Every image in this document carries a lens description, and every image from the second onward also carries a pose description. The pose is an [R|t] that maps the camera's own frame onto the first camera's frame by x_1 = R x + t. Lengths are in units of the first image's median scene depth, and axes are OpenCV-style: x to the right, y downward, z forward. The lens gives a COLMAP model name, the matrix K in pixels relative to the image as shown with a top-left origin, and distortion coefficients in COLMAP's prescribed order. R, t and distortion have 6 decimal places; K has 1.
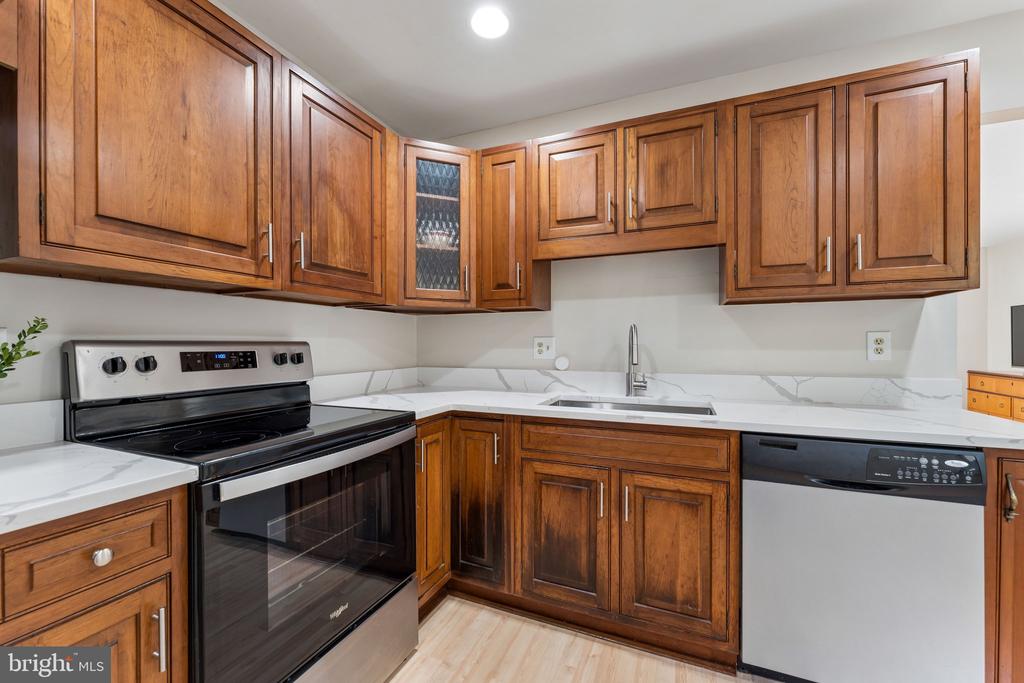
lens RADIAL K [[408.7, 0, 507.7], [0, 408.7, 345.2], [0, 0, 1]] dist [-0.000928, -0.000202]
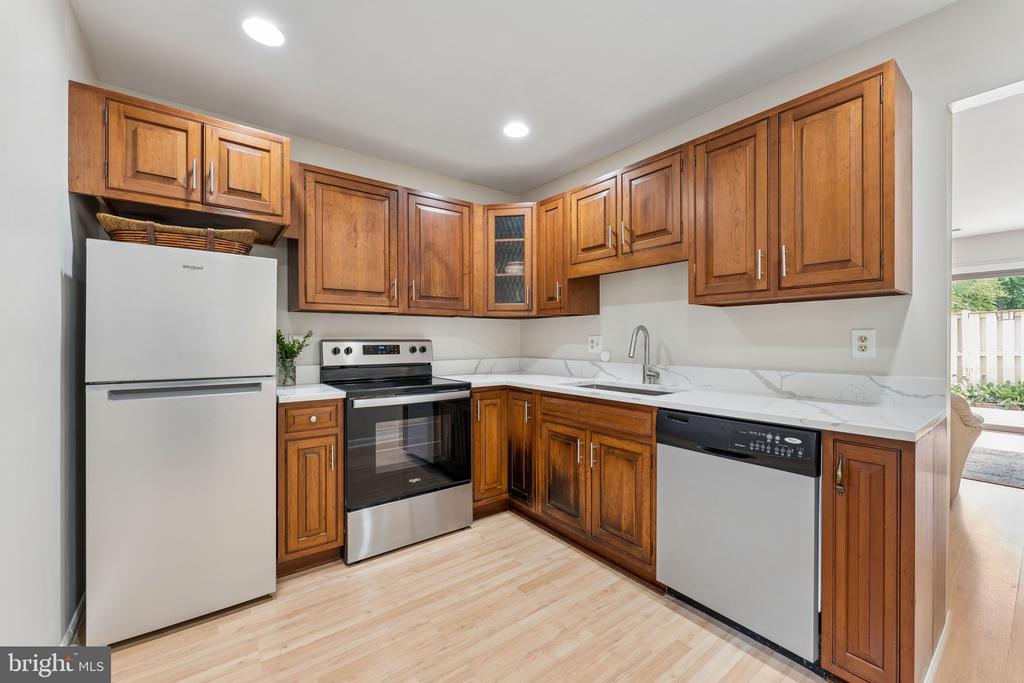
lens RADIAL K [[407.3, 0, 506.4], [0, 407.3, 340.7], [0, 0, 1]] dist [0.002668, 0.000011]
pose [[0.867964, 0.000298, -0.496626, 0.706288], [-0.000533, 1.000000, -0.000332, -0.004338], [0.496626, 0.000553, 0.867964, -0.348797]]
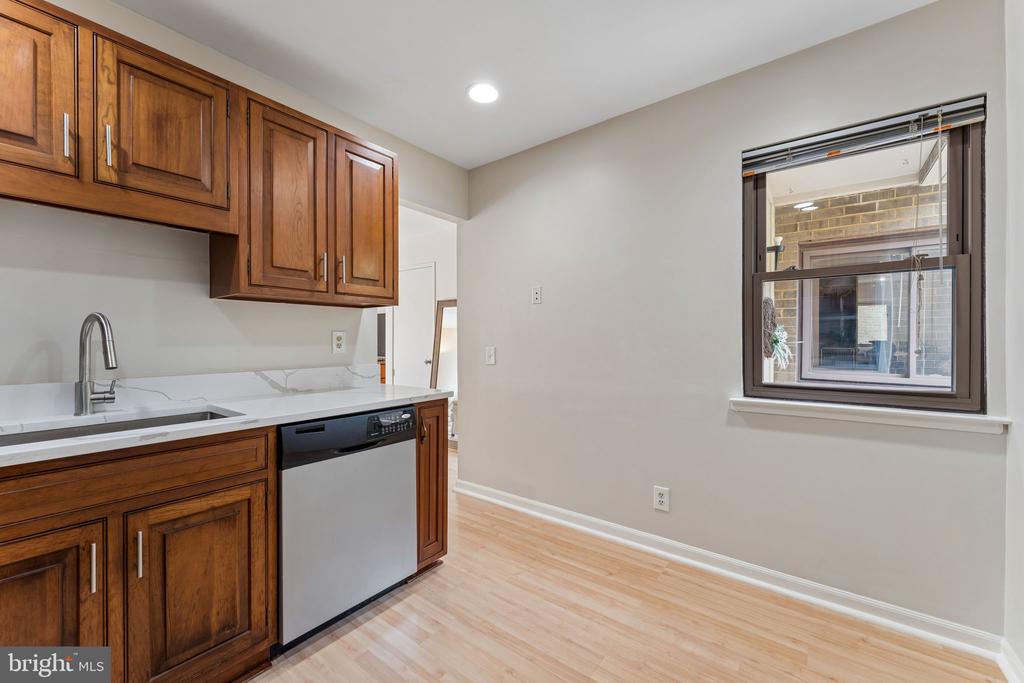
lens RADIAL K [[415.2, 0, 512.0], [0, 415.2, 341.5], [0, 0, 1]] dist [-0.001265, -0.000033]
pose [[0.246209, -0.002553, 0.969214, -0.266474], [0.001281, 0.999997, 0.002309, -0.002136], [-0.969216, 0.000673, 0.246211, 0.148467]]
